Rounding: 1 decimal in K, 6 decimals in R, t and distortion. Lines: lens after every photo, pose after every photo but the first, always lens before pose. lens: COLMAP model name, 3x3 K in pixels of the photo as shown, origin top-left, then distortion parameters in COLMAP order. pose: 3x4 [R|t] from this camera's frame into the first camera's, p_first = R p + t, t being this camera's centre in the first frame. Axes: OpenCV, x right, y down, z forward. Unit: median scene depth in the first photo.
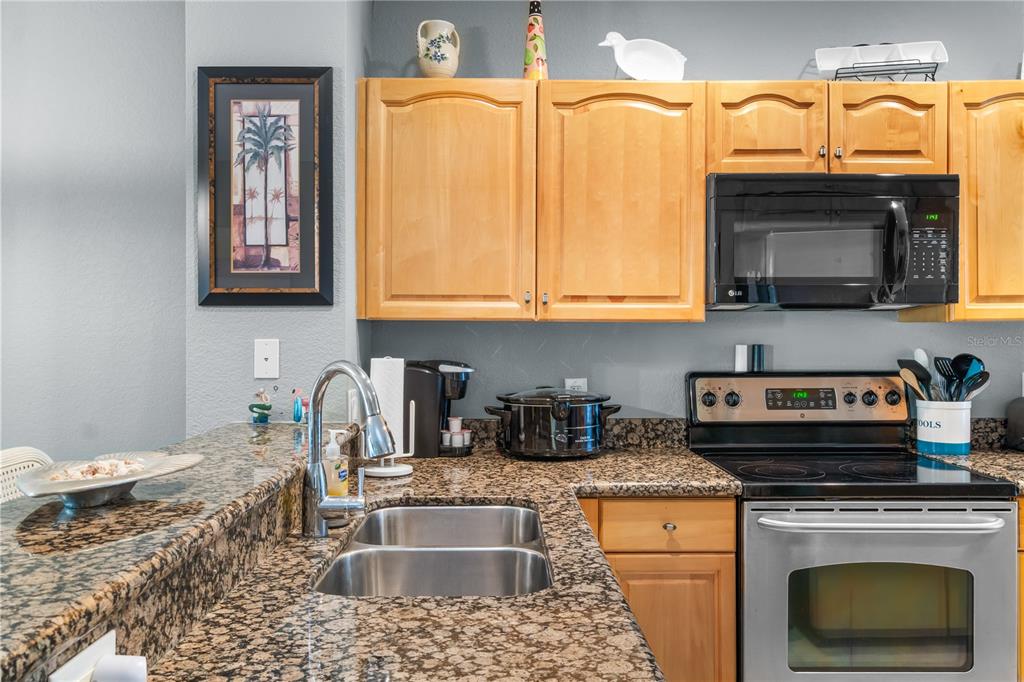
lens RADIAL K [[788.4, 0, 512.0], [0, 788.4, 341.0], [0, 0, 1]] dist [-0.001819, 0.000253]
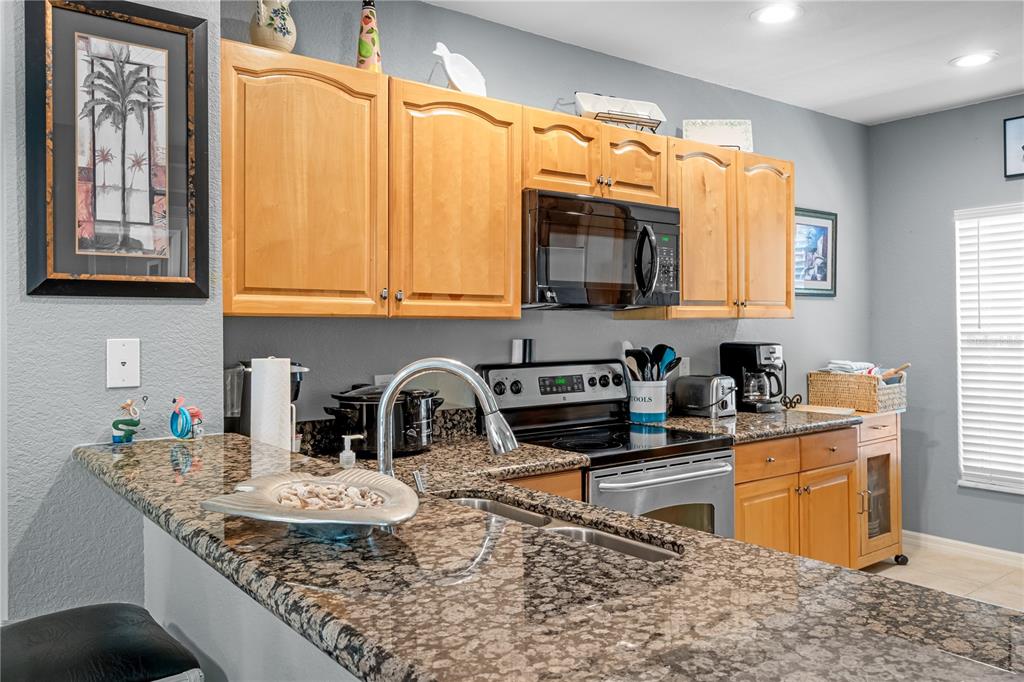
lens RADIAL K [[785.0, 0, 511.9], [0, 785.0, 337.1], [0, 0, 1]] dist [0.002902, -0.000415]
pose [[0.801487, -0.010058, 0.597928, -0.440781], [0.011055, 0.999937, 0.002002, -0.001029], [-0.597910, 0.005005, 0.801547, 0.110860]]
